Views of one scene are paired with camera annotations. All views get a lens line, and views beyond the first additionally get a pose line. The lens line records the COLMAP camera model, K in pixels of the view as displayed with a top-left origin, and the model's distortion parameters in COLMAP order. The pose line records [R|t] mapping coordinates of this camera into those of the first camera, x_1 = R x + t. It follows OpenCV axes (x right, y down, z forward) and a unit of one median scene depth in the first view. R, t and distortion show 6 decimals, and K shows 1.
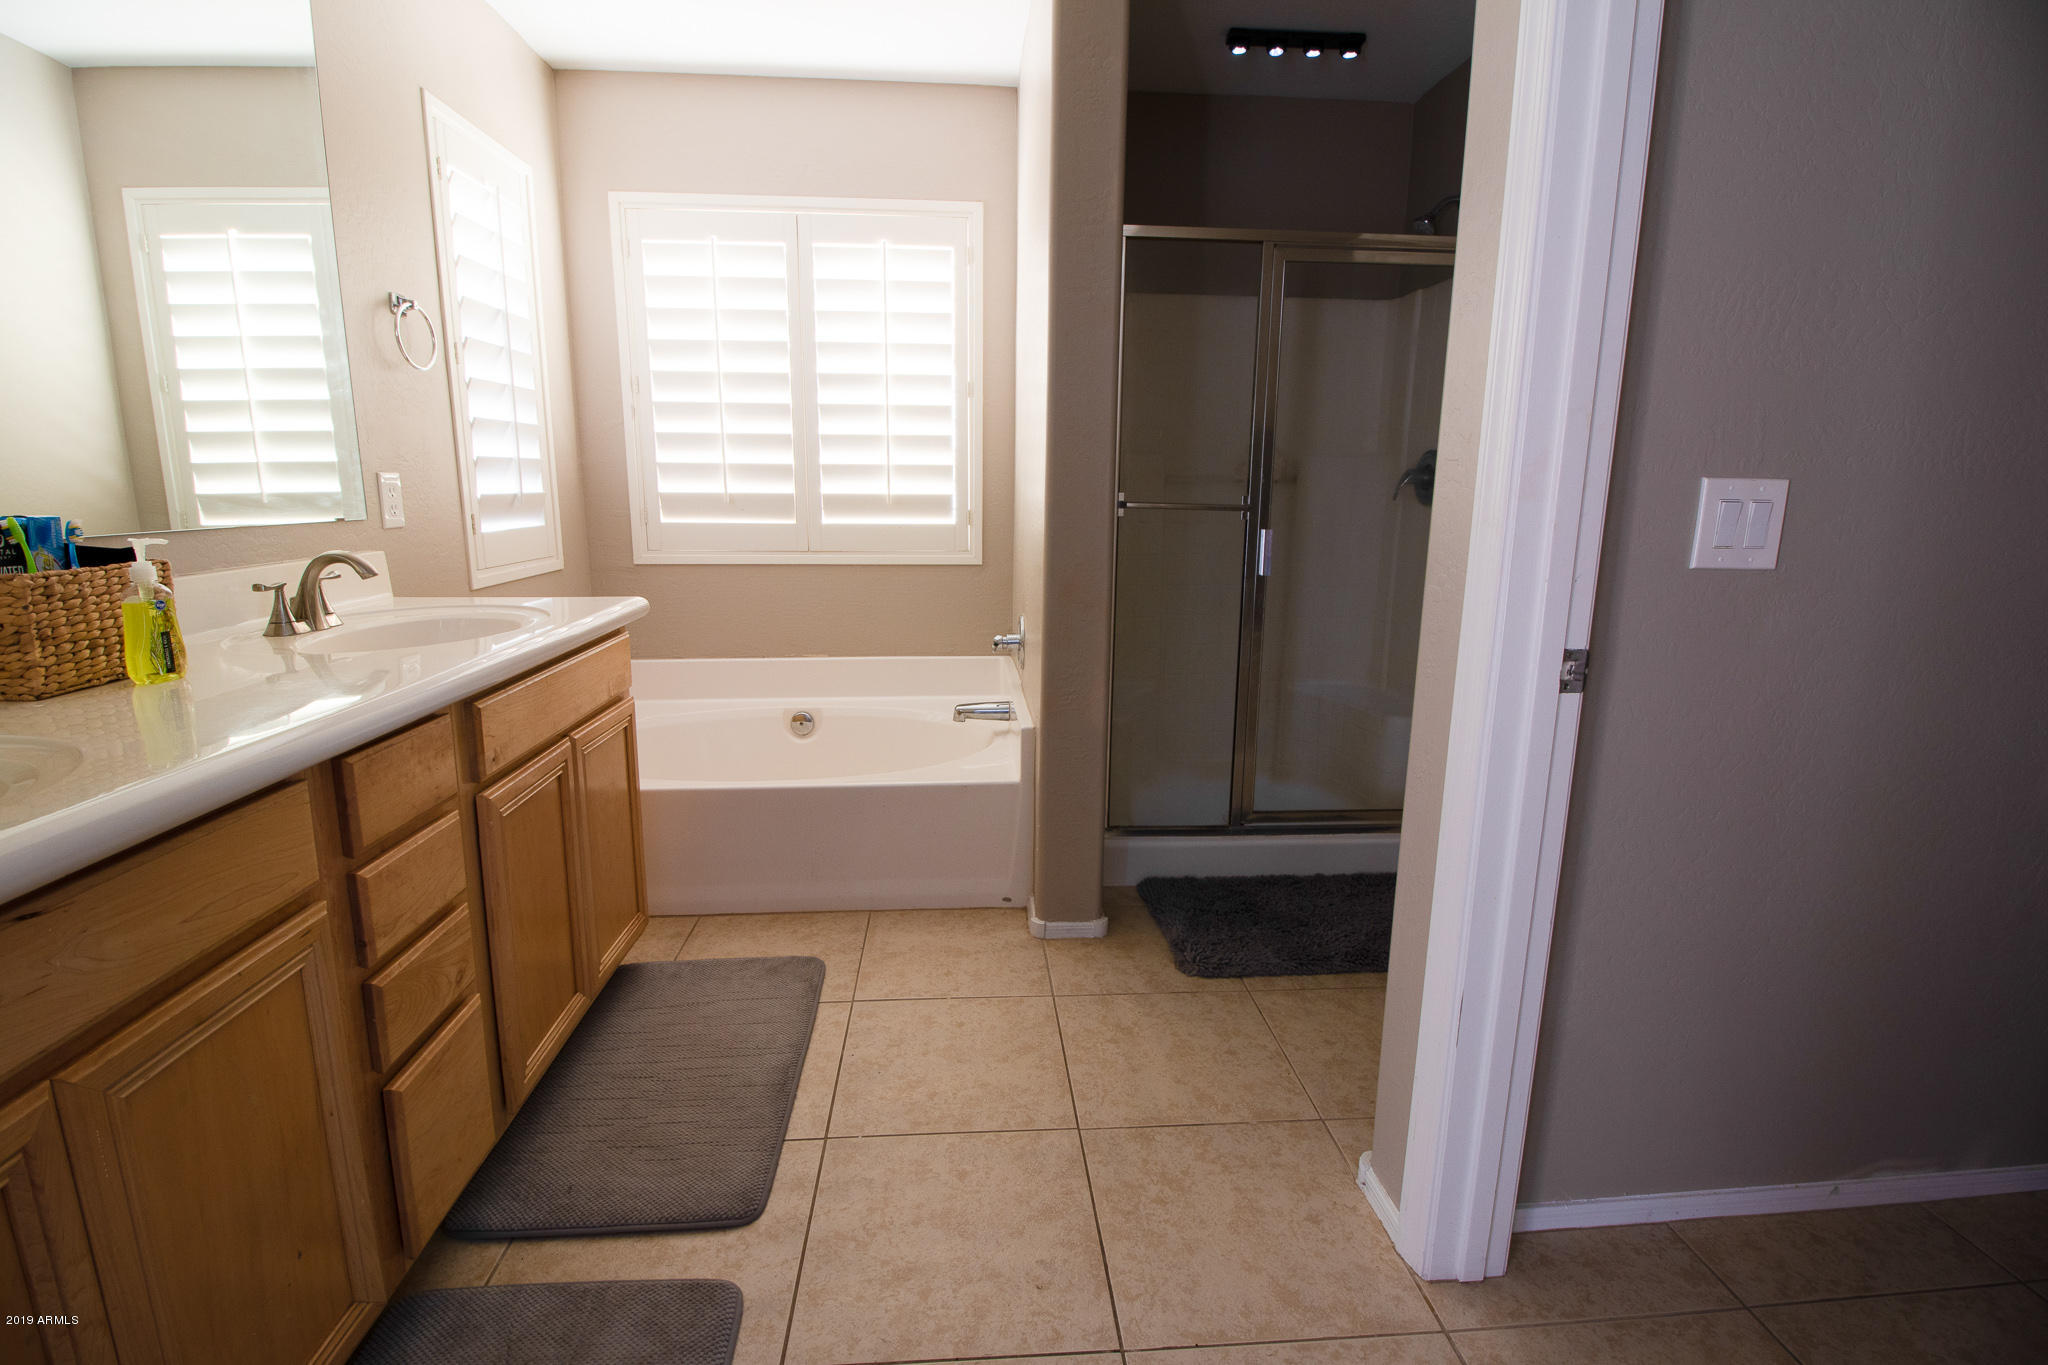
lens RADIAL K [[957.5, 0, 1020.6], [0, 957.5, 688.9], [0, 0, 1]] dist [-0.017027, -0.006107]
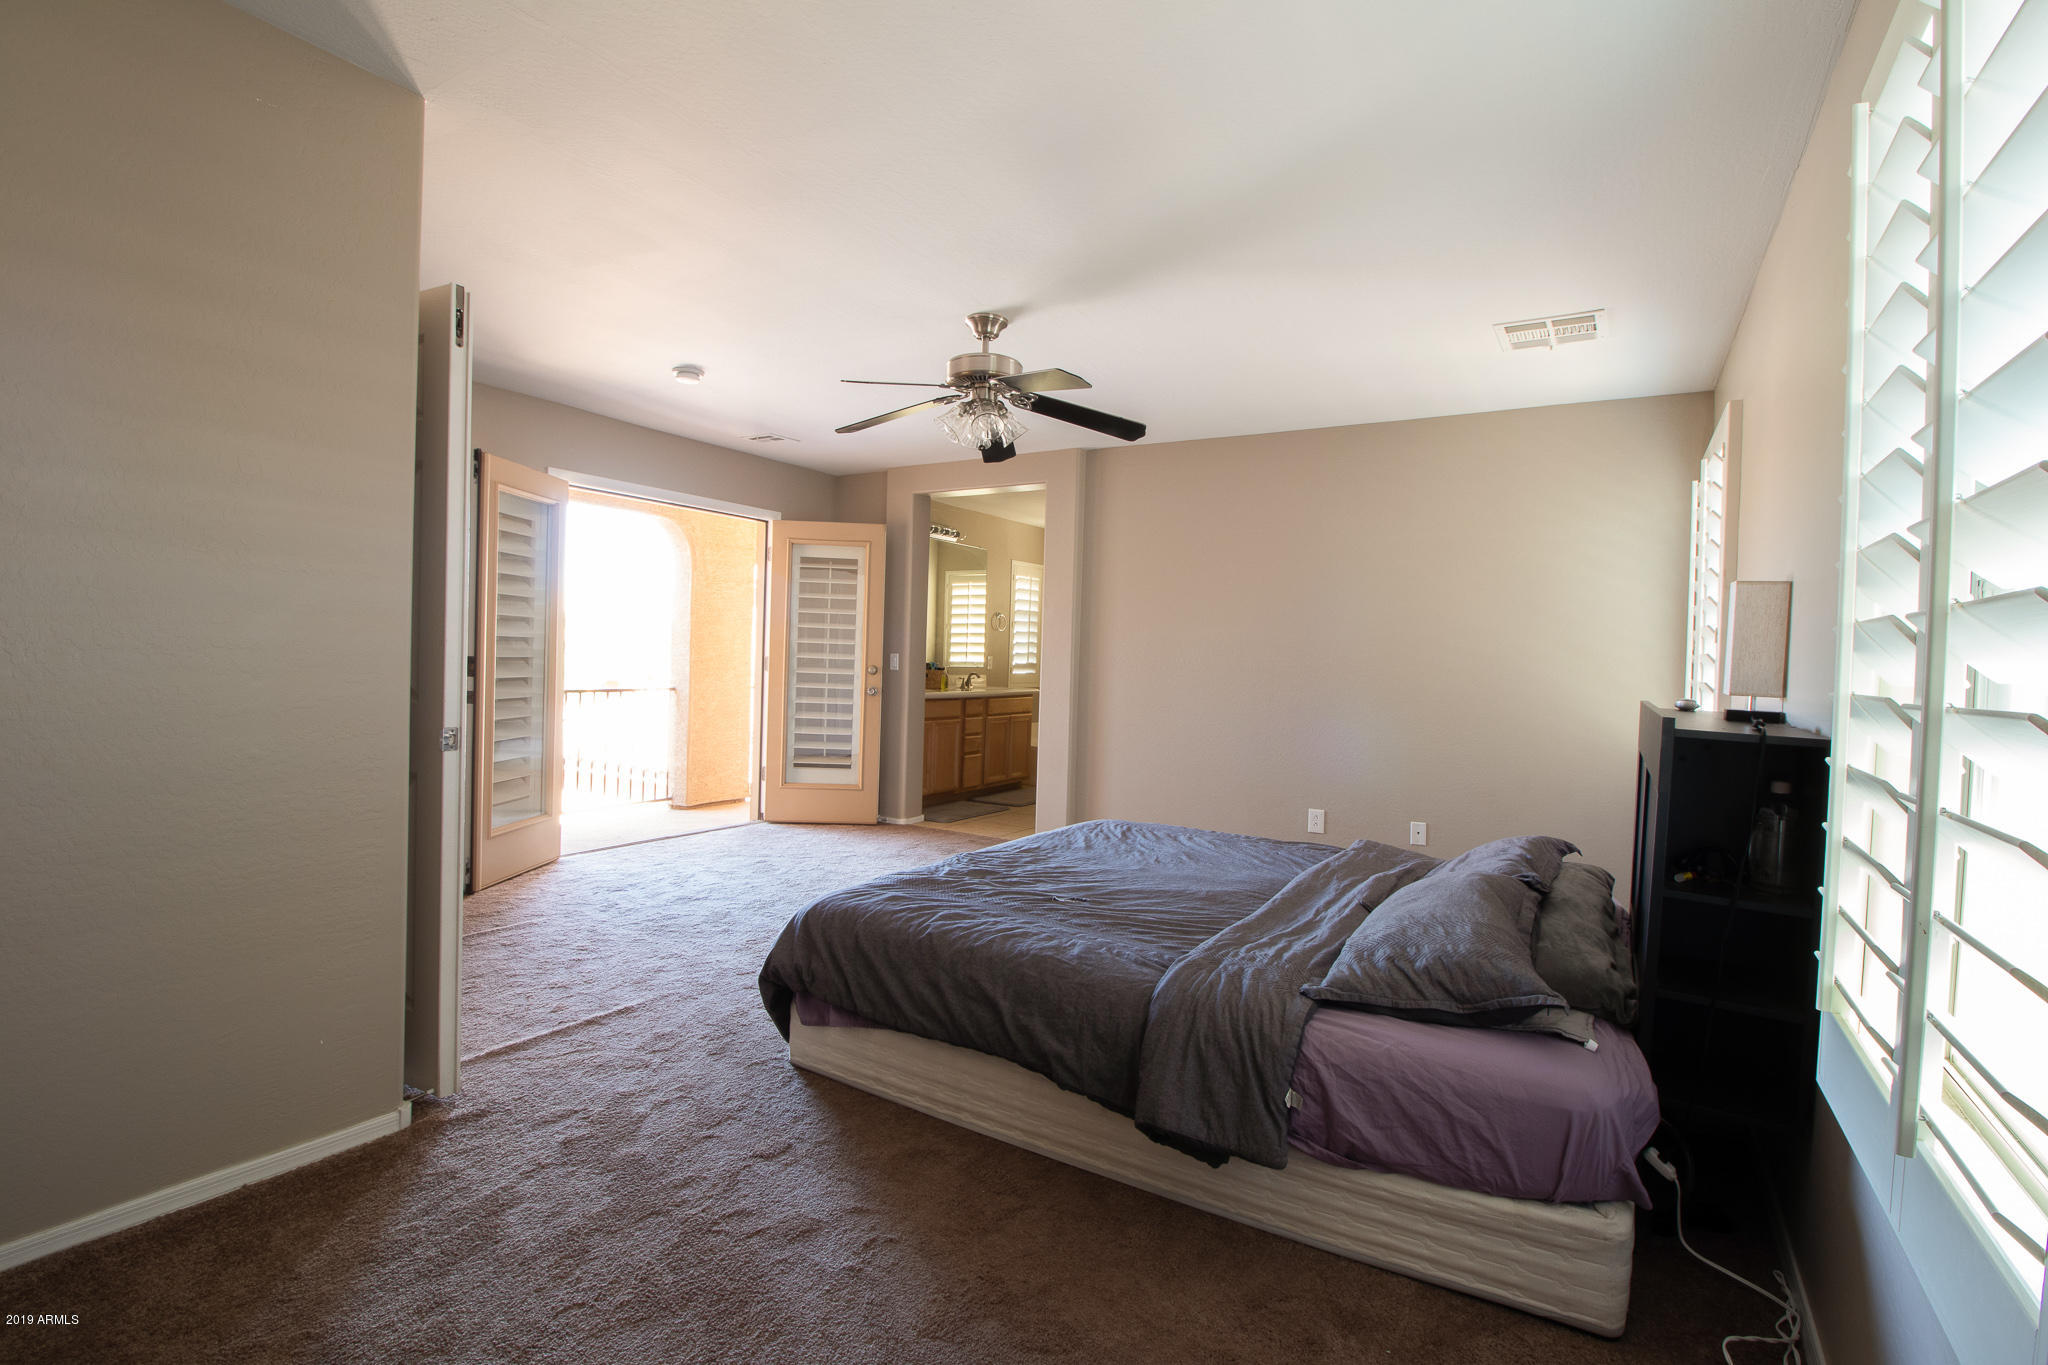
lens RADIAL K [[957.5, 0, 1026.4], [0, 957.5, 678.8], [0, 0, 1]] dist [-0.017027, -0.006107]
pose [[0.814197, 0.027931, -0.579917, 1.539913], [-0.139504, 0.978991, -0.148709, 0.379144], [0.563580, 0.201979, 0.800988, -1.825438]]
